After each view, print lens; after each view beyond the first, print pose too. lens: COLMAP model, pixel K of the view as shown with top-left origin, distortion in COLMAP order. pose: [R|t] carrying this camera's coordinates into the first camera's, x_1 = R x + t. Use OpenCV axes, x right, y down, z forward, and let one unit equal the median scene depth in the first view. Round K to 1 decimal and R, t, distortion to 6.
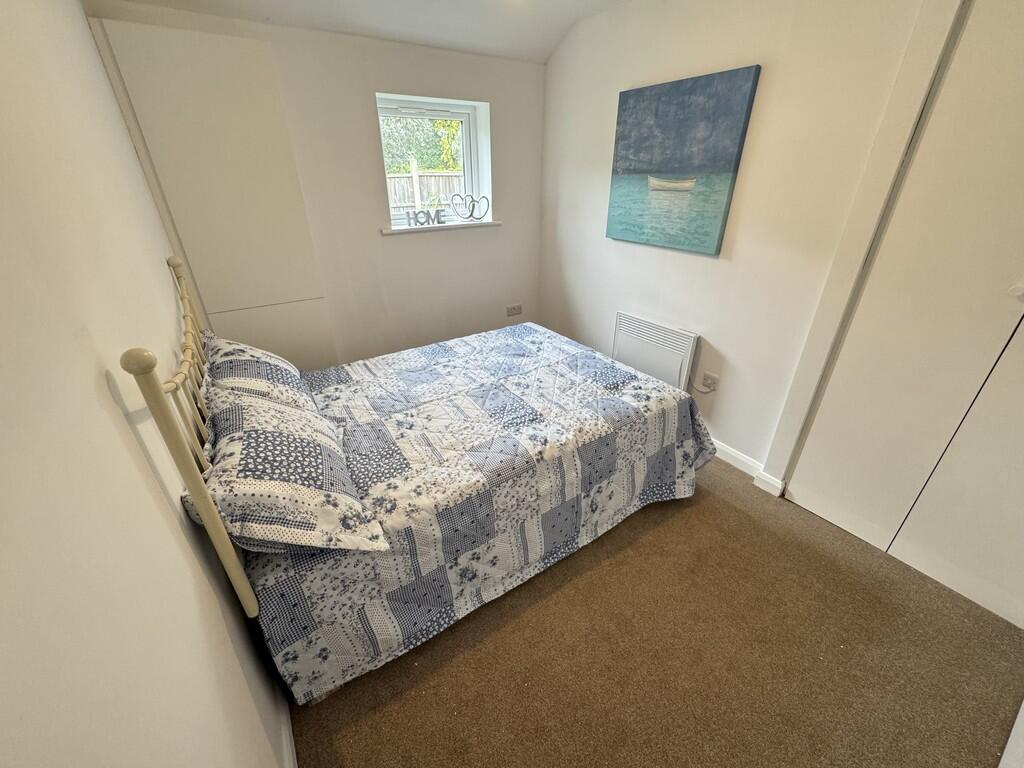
lens RADIAL K [[410.8, 0, 513.2], [0, 410.8, 382.5], [0, 0, 1]] dist [0.001465, -0.000374]
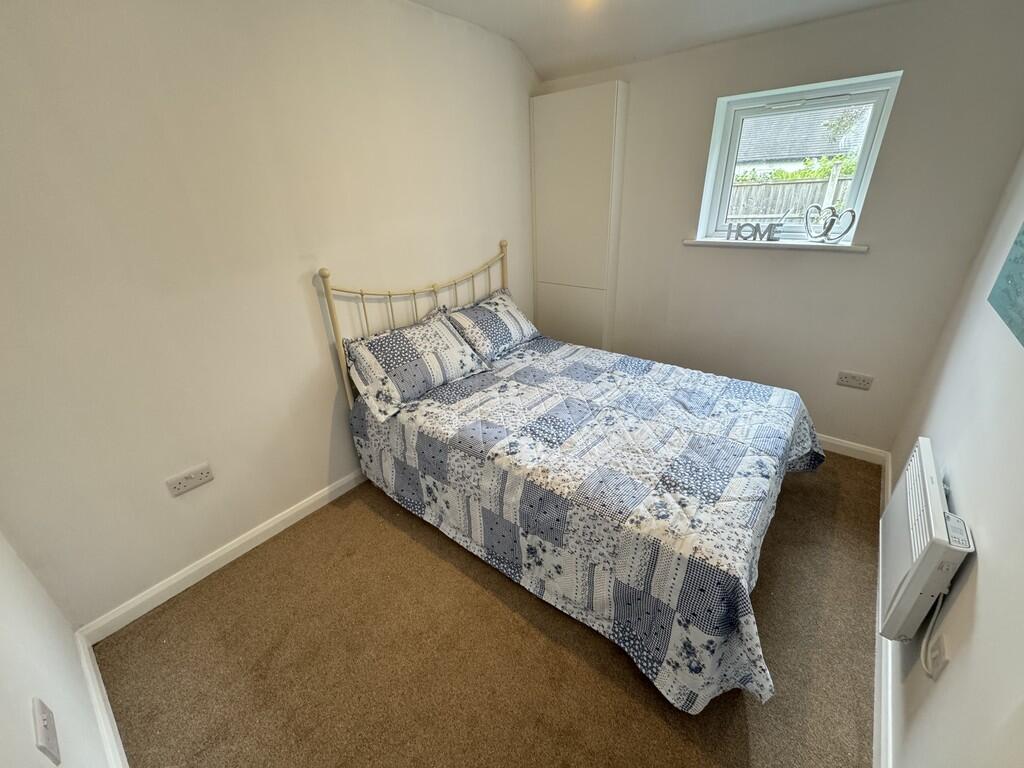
lens RADIAL K [[410.8, 0, 513.0], [0, 410.8, 383.8], [0, 0, 1]] dist [0.001465, -0.000374]
pose [[0.301098, 0.404714, -0.863451, 0.725858], [-0.398961, 0.875879, 0.271415, -0.231988], [0.866124, 0.262761, 0.425190, 0.425959]]
